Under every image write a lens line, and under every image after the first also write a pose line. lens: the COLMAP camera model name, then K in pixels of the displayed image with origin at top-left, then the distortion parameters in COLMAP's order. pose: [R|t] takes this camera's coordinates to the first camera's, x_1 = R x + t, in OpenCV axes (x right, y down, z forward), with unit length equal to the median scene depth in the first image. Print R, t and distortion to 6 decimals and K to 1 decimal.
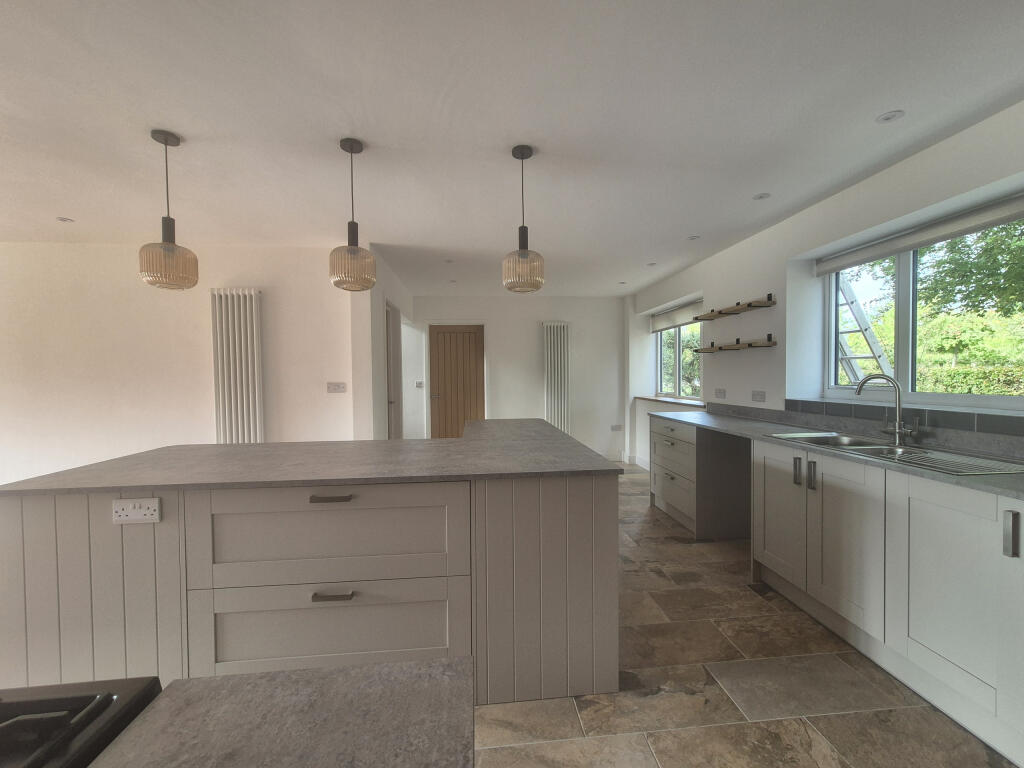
lens RADIAL K [[419.1, 0, 513.8], [0, 419.1, 385.5], [0, 0, 1]] dist [-0.000237, 0.001321]
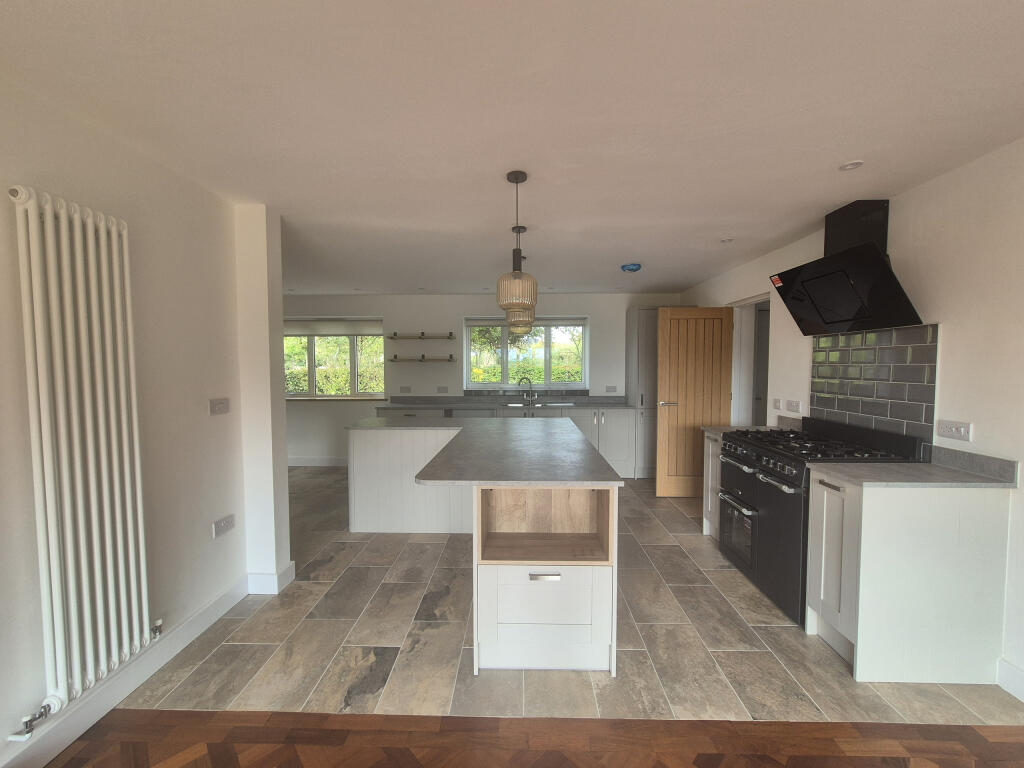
lens RADIAL K [[419.1, 0, 511.0], [0, 419.1, 388.5], [0, 0, 1]] dist [-0.000237, 0.001321]
pose [[0.124106, -0.039960, 0.991464, -1.486388], [0.031747, 0.998837, 0.036283, -0.045447], [-0.991761, 0.026973, 0.125230, 0.690560]]
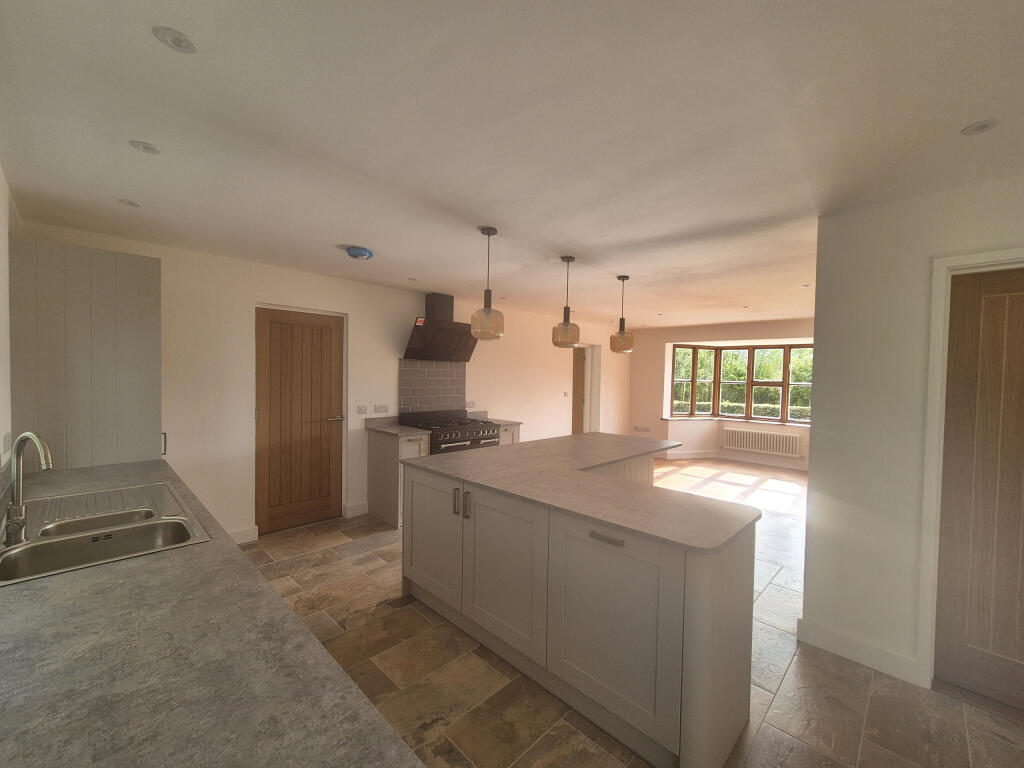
lens RADIAL K [[419.1, 0, 519.7], [0, 419.1, 388.1], [0, 0, 1]] dist [-0.000237, 0.001321]
pose [[-0.760132, 0.015228, -0.649590, 0.744411], [-0.026788, 0.998141, 0.054745, -0.144626], [0.649216, 0.059014, -0.758311, 1.953088]]
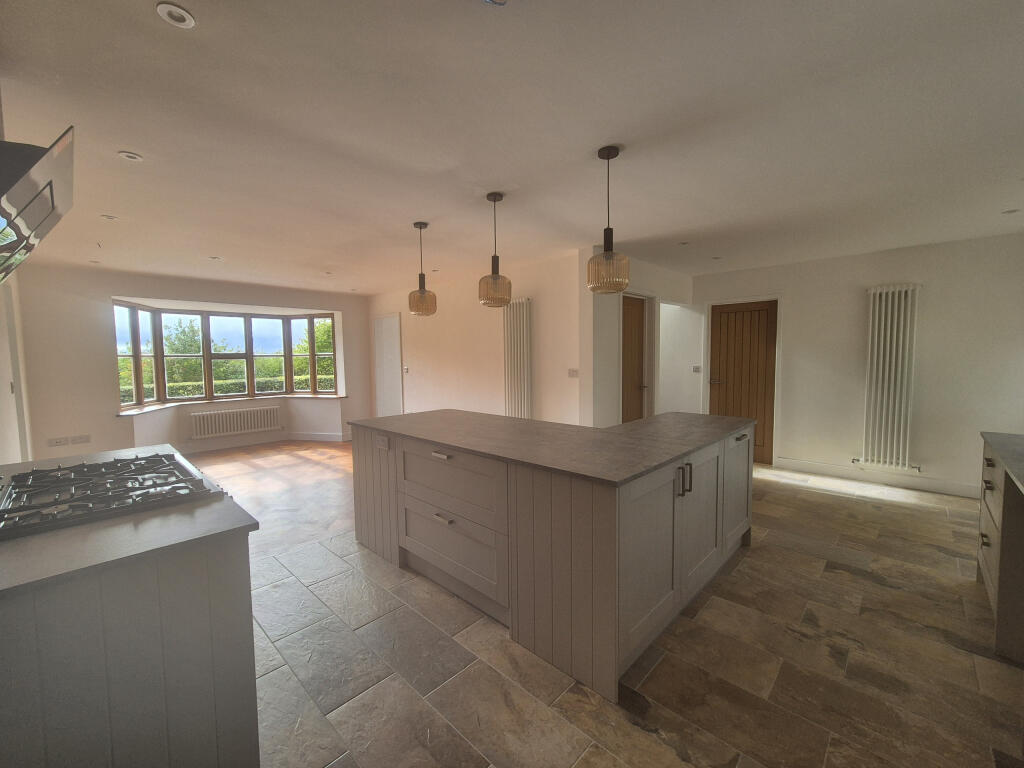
lens RADIAL K [[419.1, 0, 514.7], [0, 419.1, 382.4], [0, 0, 1]] dist [-0.000237, 0.001321]
pose [[0.653242, 0.054089, -0.755215, 0.625791], [-0.014602, 0.998160, 0.058858, -0.062304], [0.757009, -0.027421, 0.652829, 0.154429]]
